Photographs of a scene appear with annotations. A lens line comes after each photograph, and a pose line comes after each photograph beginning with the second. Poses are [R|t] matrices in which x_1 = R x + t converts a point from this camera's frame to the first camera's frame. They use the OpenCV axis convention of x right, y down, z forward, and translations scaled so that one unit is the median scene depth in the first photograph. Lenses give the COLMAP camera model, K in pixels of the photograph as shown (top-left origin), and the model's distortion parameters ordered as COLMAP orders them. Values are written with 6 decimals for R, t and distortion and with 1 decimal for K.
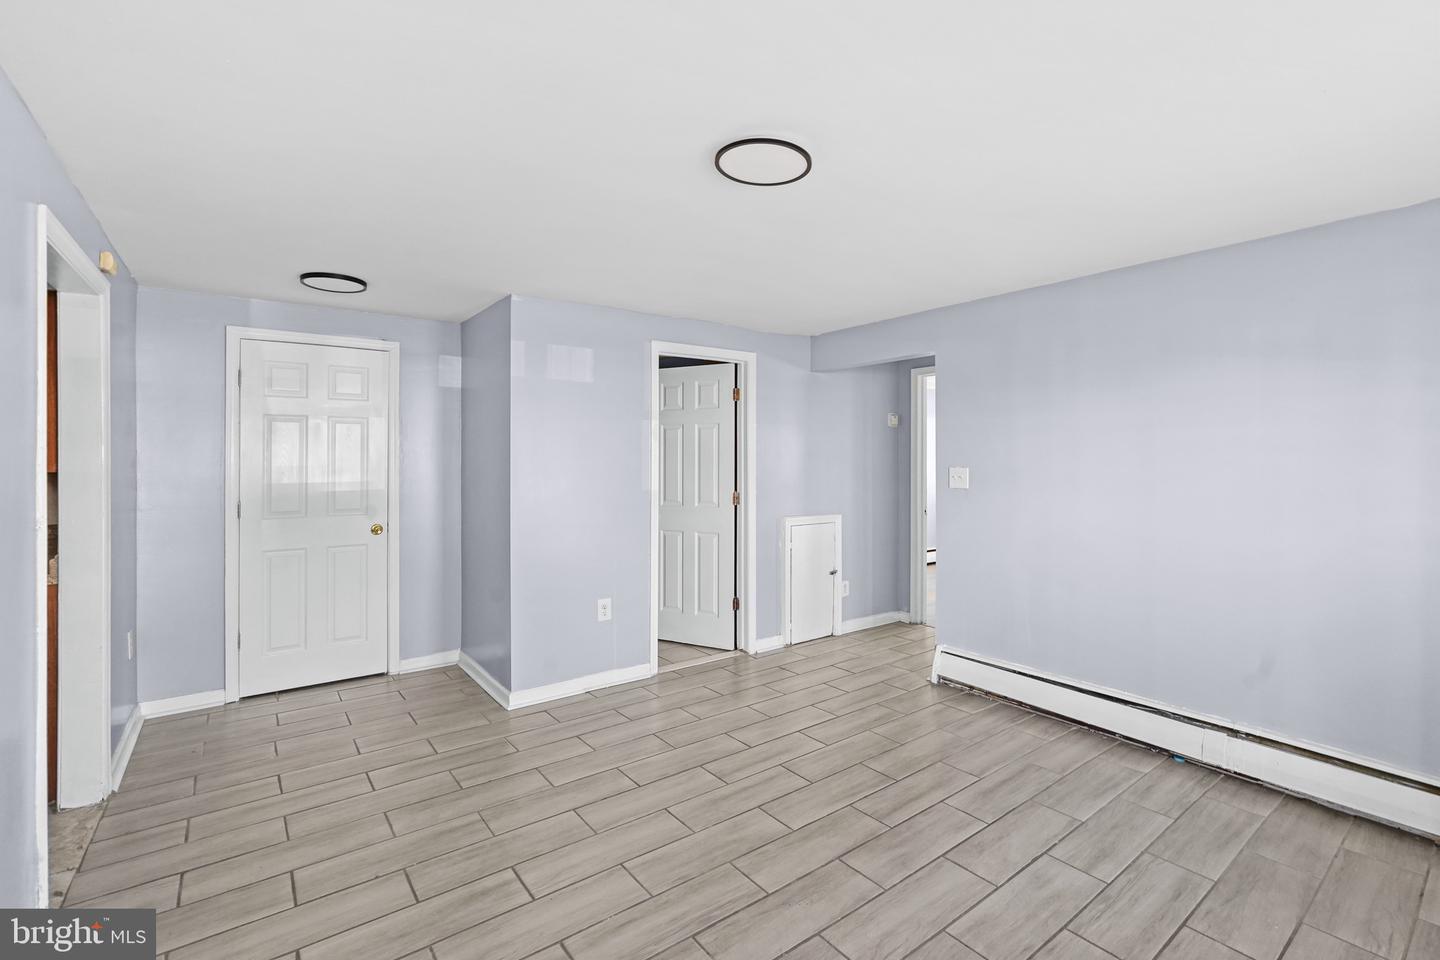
lens RADIAL K [[648.4, 0, 713.5], [0, 648.4, 467.7], [0, 0, 1]] dist [-0.001638, 0.000810]
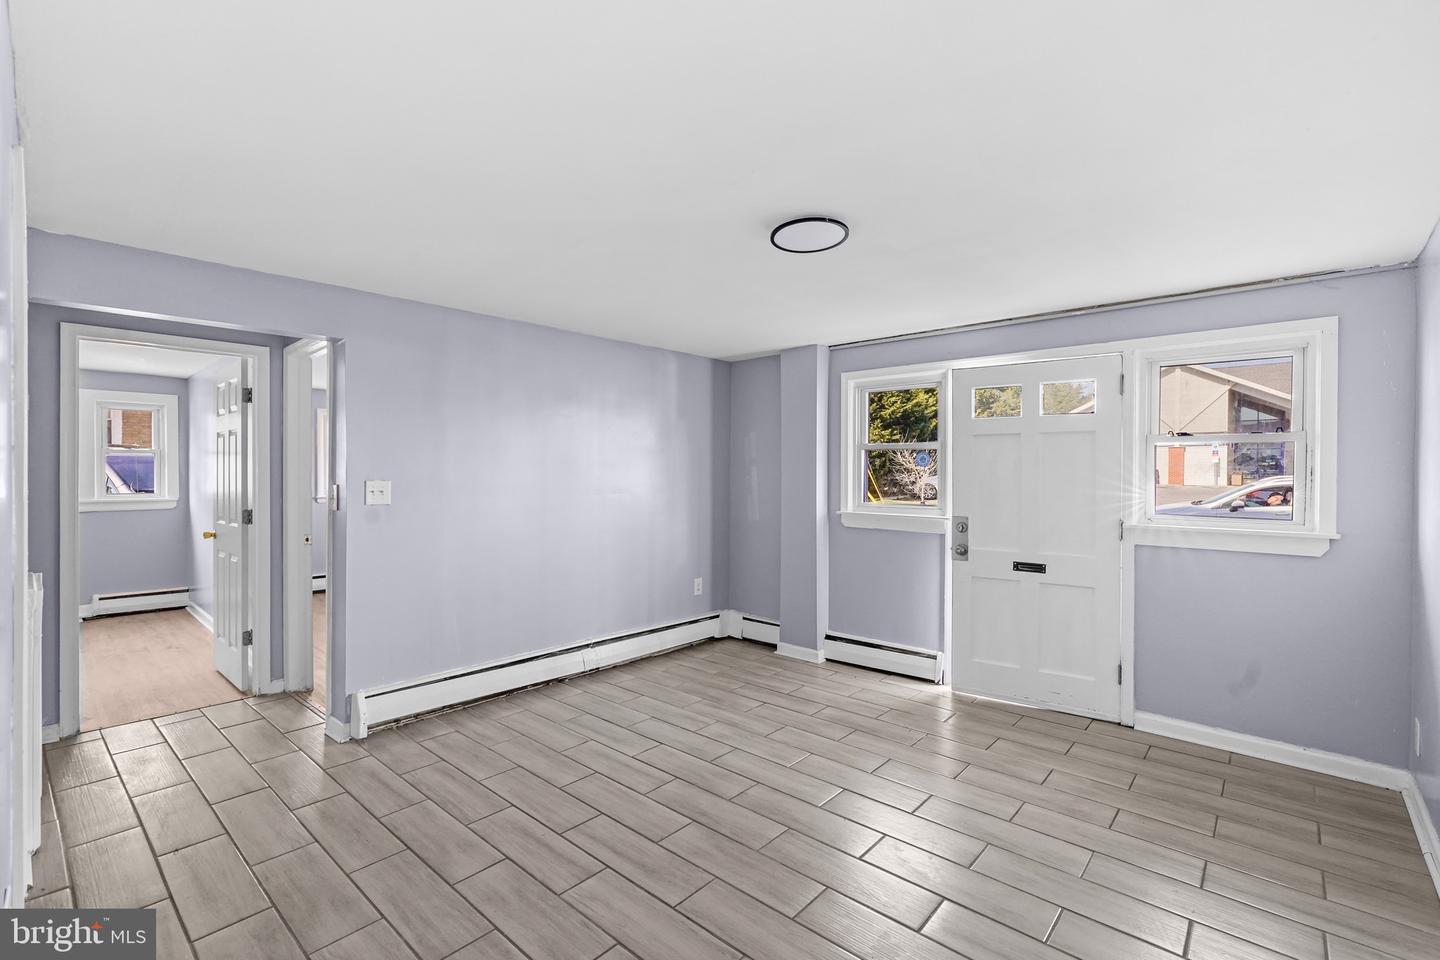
lens RADIAL K [[648.4, 0, 710.9], [0, 648.4, 479.4], [0, 0, 1]] dist [-0.001638, 0.000810]
pose [[-0.206086, -0.009373, 0.978489, -0.693635], [0.003513, 0.999941, 0.010318, -0.010790], [-0.978528, 0.005564, -0.206041, 0.892403]]
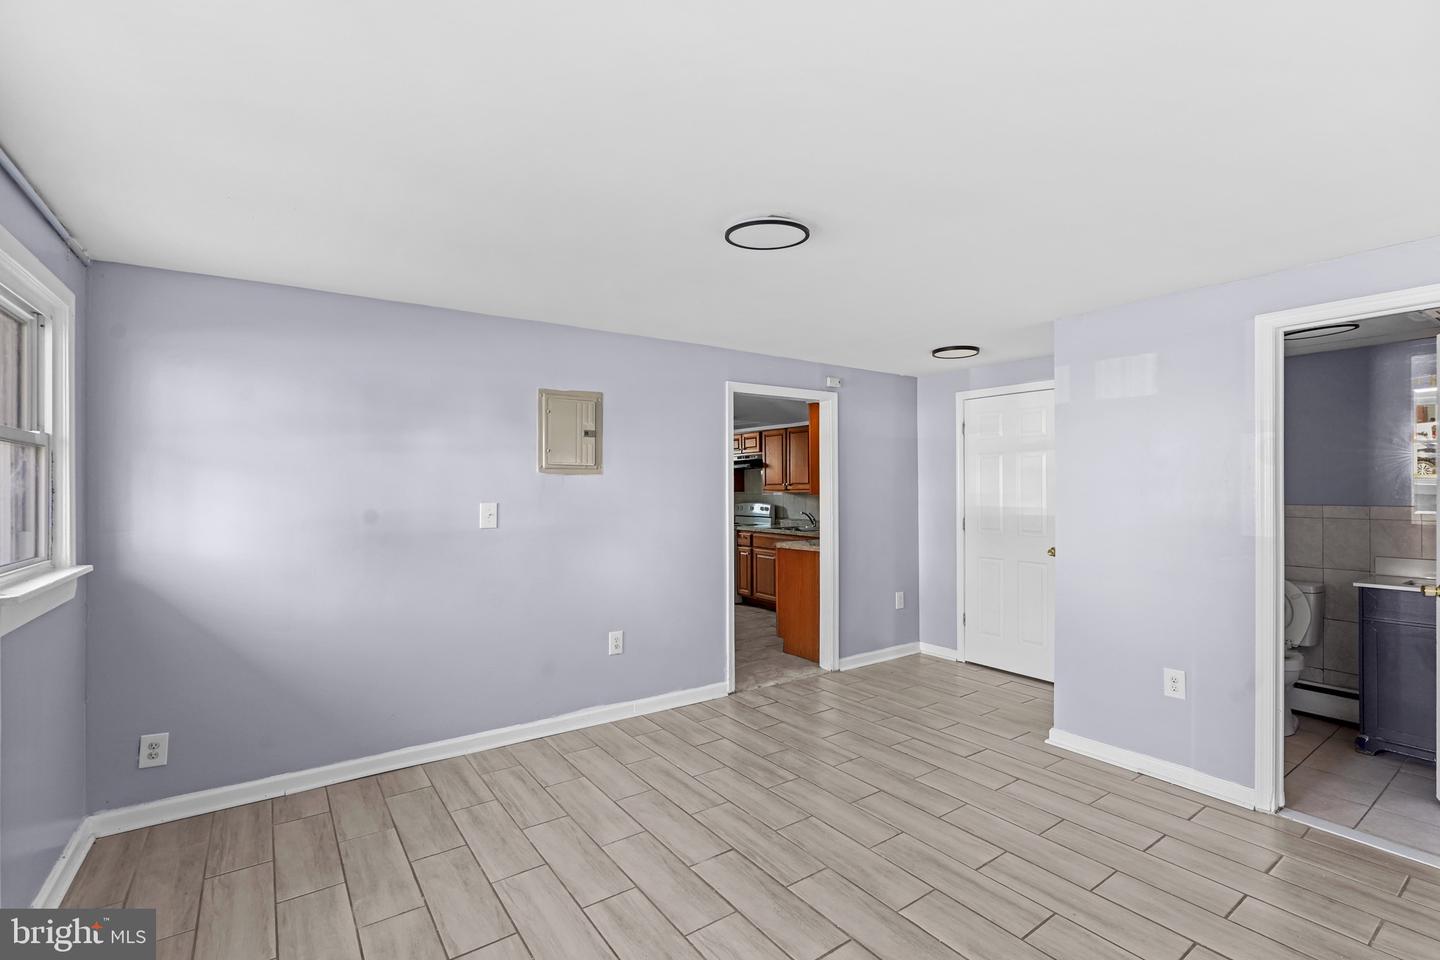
lens RADIAL K [[648.4, 0, 714.0], [0, 648.4, 477.8], [0, 0, 1]] dist [-0.001638, 0.000810]
pose [[-0.021352, -0.008453, -0.999736, 0.769061], [-0.008836, 0.999927, -0.008265, -0.019632], [0.999733, 0.008657, -0.021425, 0.572470]]
